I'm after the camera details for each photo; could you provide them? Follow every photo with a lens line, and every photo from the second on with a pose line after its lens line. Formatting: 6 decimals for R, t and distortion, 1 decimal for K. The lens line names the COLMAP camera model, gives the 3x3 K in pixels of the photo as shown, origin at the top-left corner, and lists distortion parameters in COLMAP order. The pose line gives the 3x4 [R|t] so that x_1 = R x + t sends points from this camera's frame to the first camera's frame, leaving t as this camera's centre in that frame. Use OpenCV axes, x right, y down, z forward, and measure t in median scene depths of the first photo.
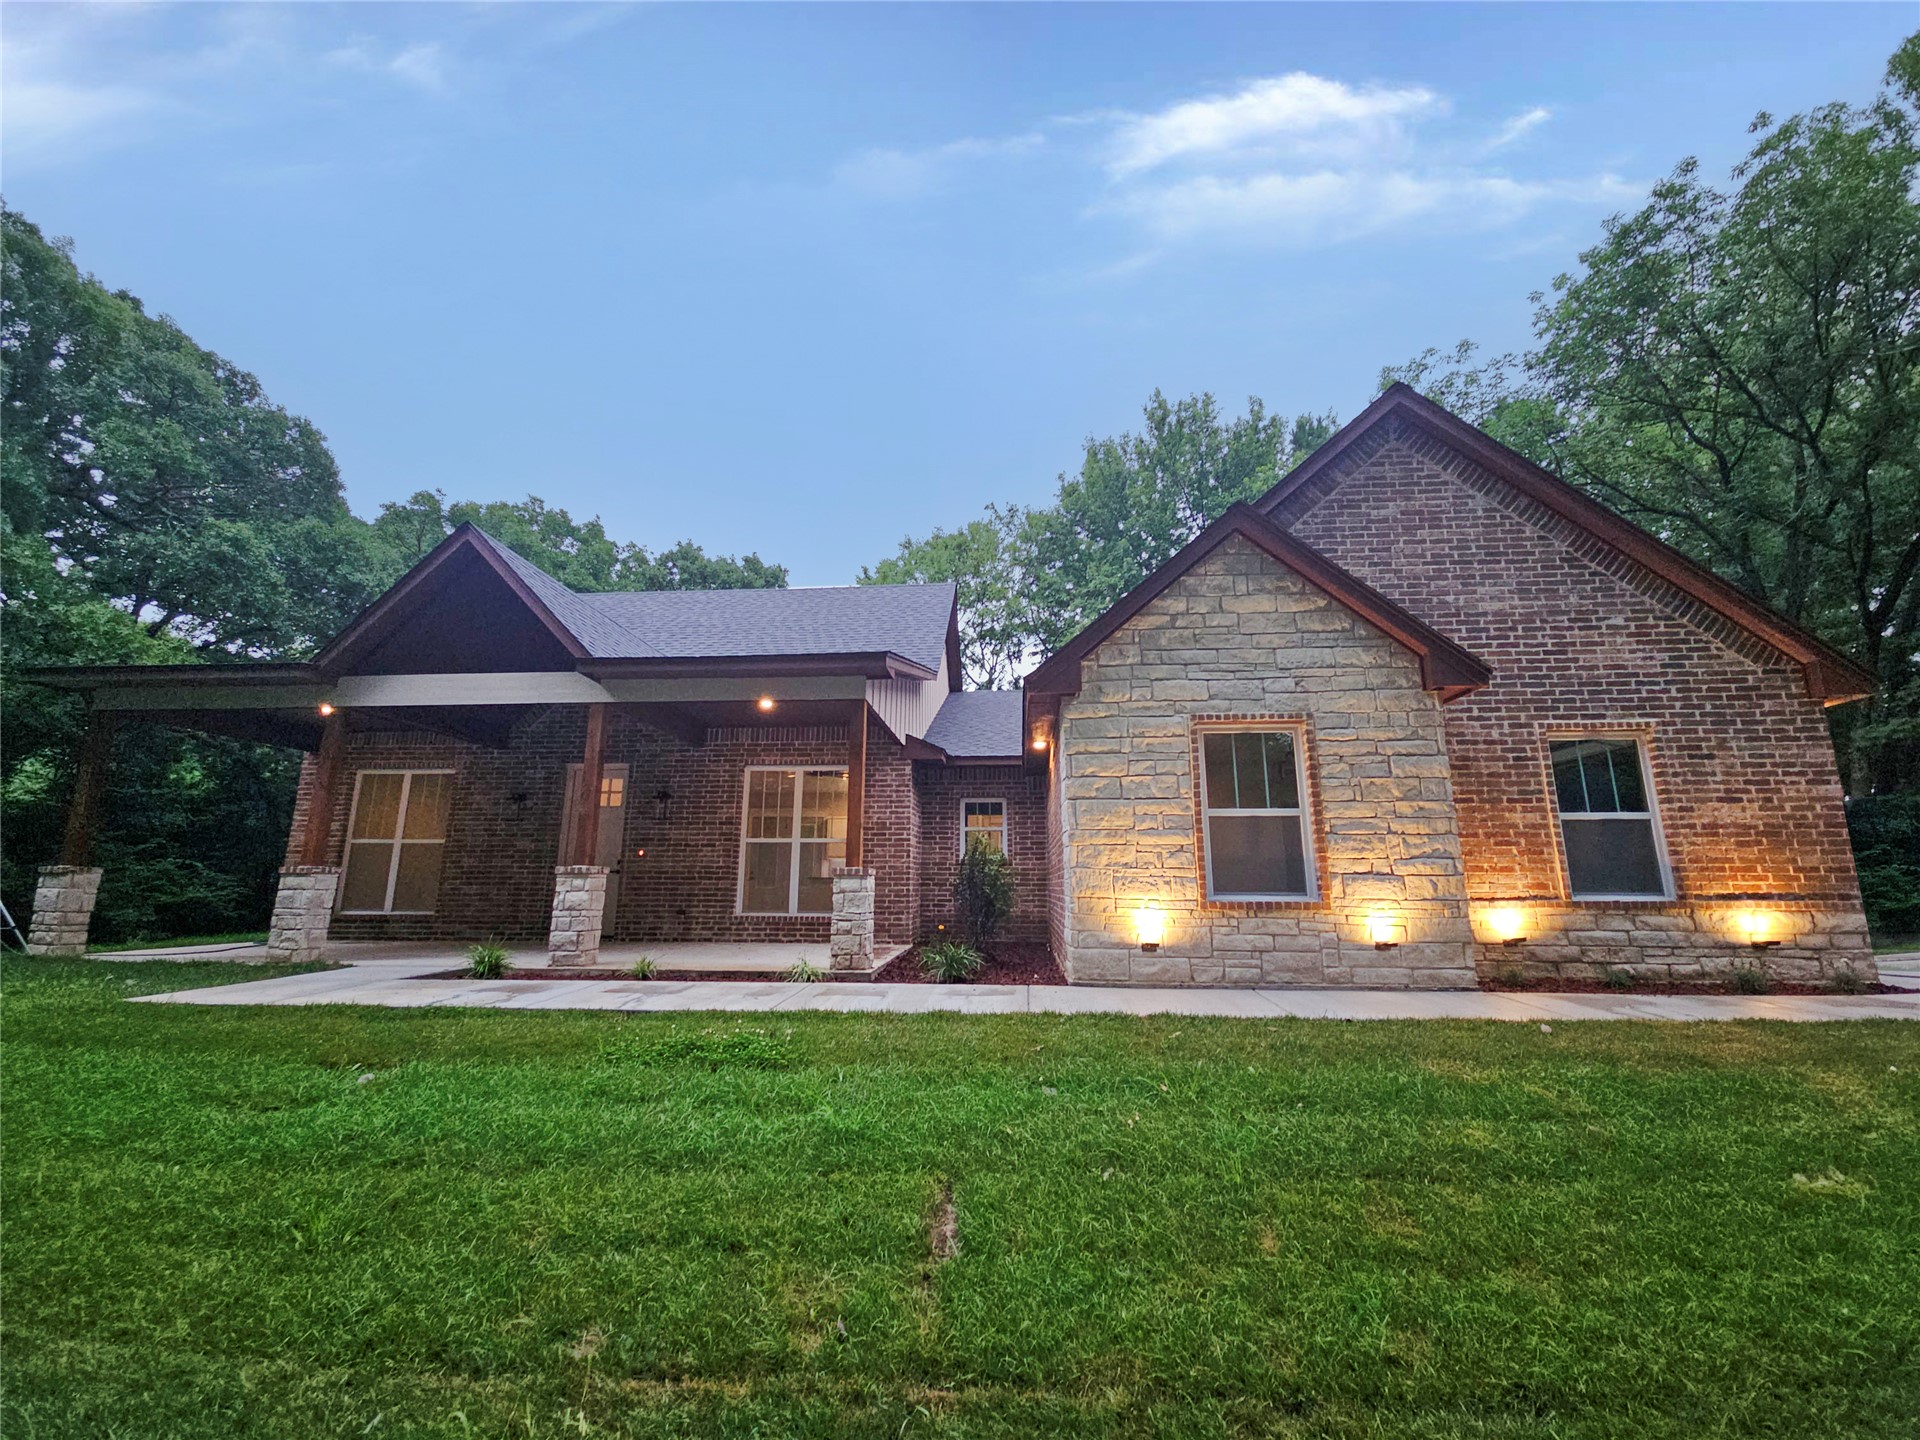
lens RADIAL K [[761.6, 0, 960.3], [0, 761.6, 712.9], [0, 0, 1]] dist [0.001292, -0.003173]
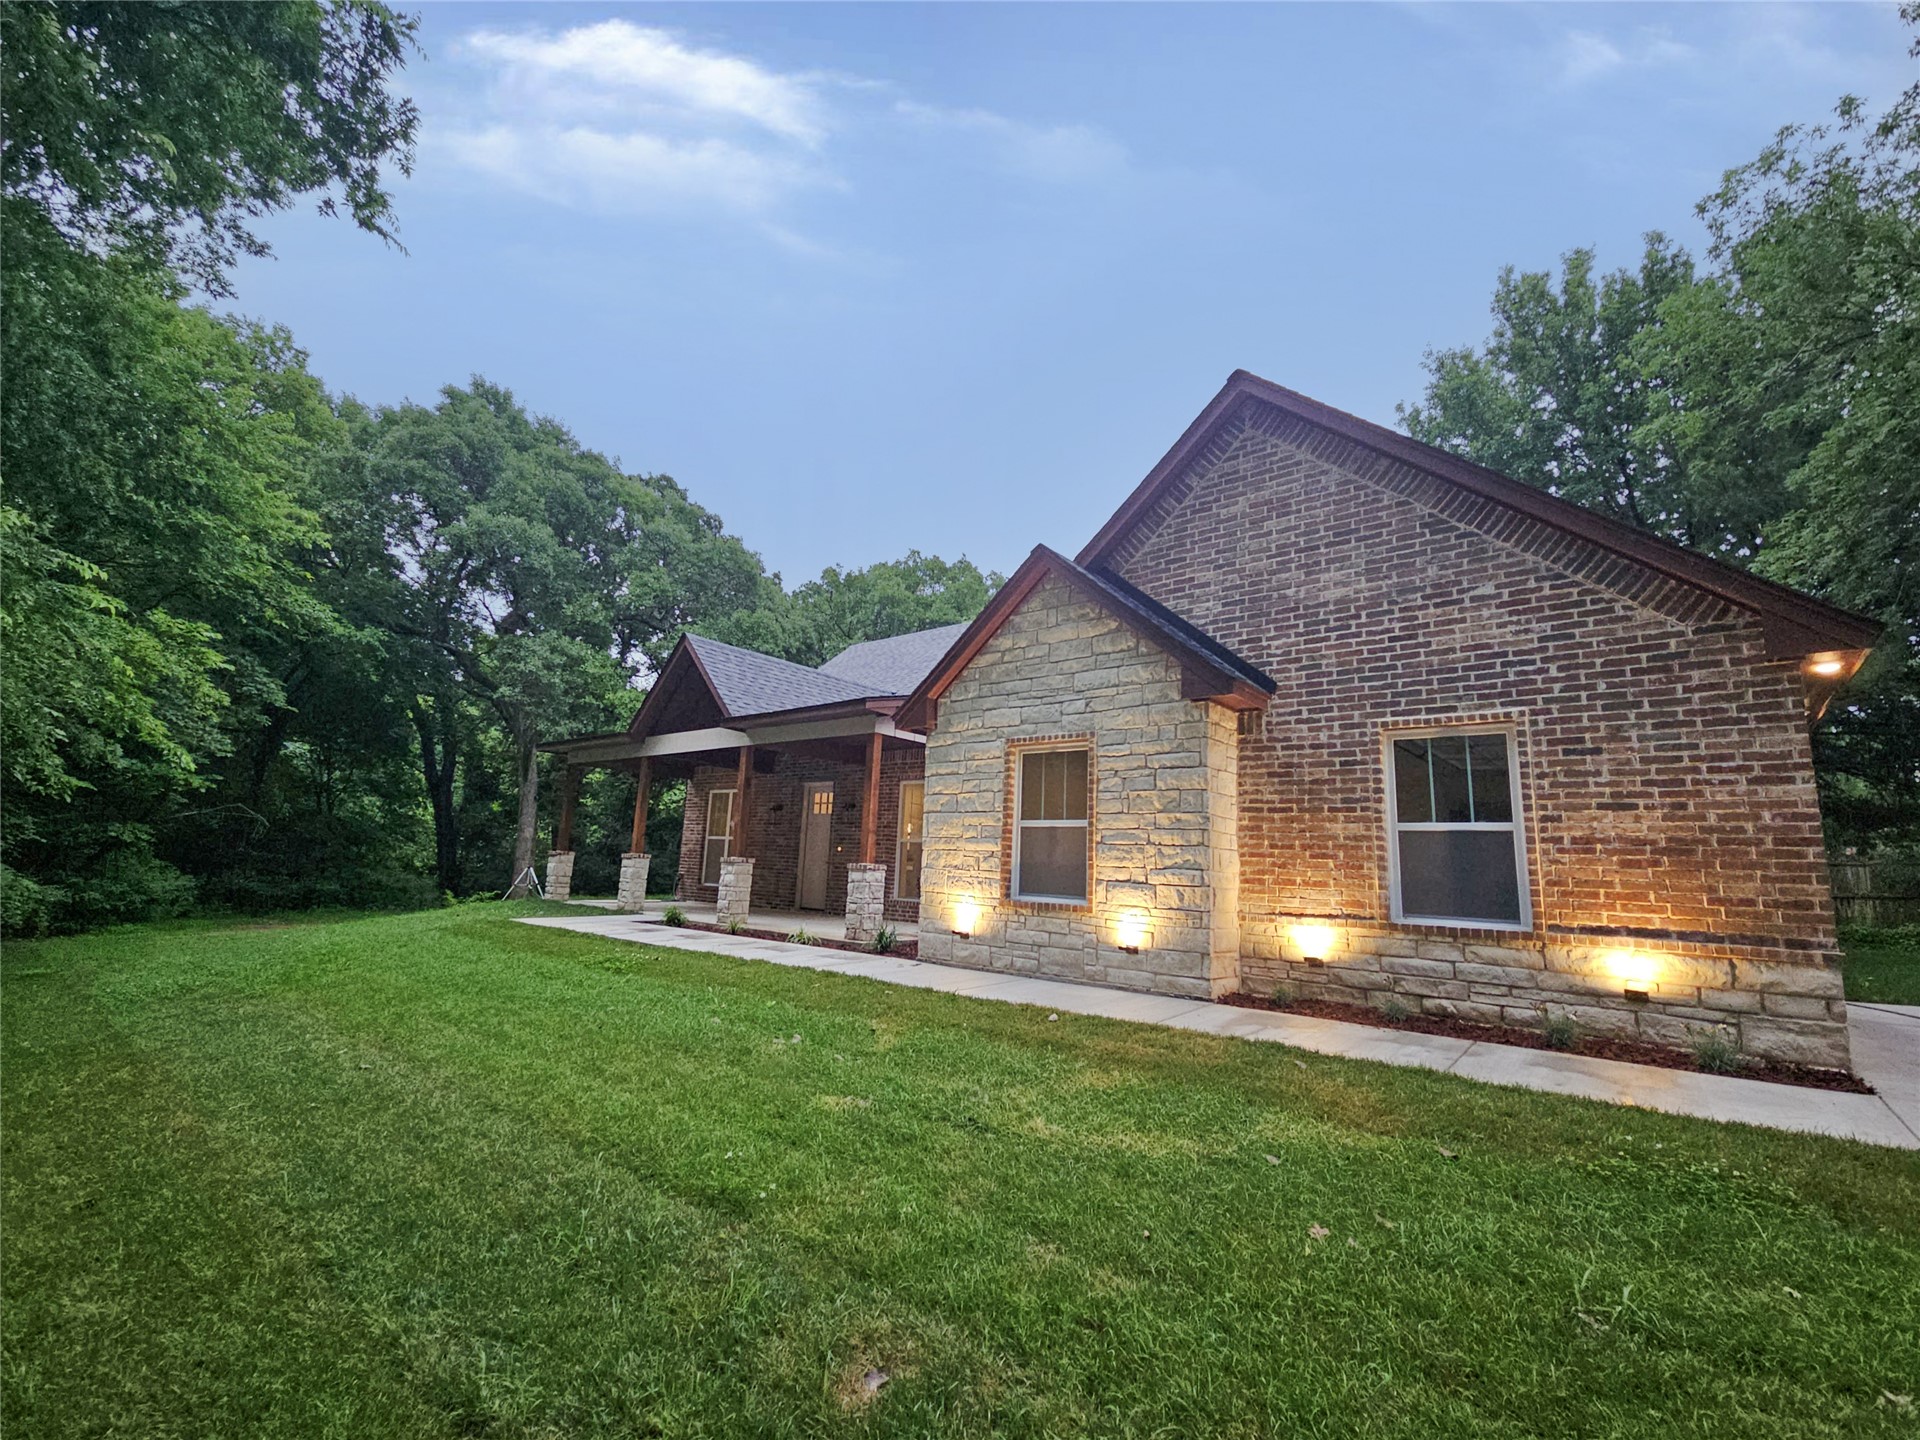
lens RADIAL K [[786.1, 0, 954.6], [0, 786.1, 715.7], [0, 0, 1]] dist [0.000041, 0.000063]
pose [[0.828966, -0.076760, -0.554007, 0.884602], [0.084947, 0.996325, -0.010938, -0.025776], [0.552811, -0.037994, 0.832440, -0.033272]]
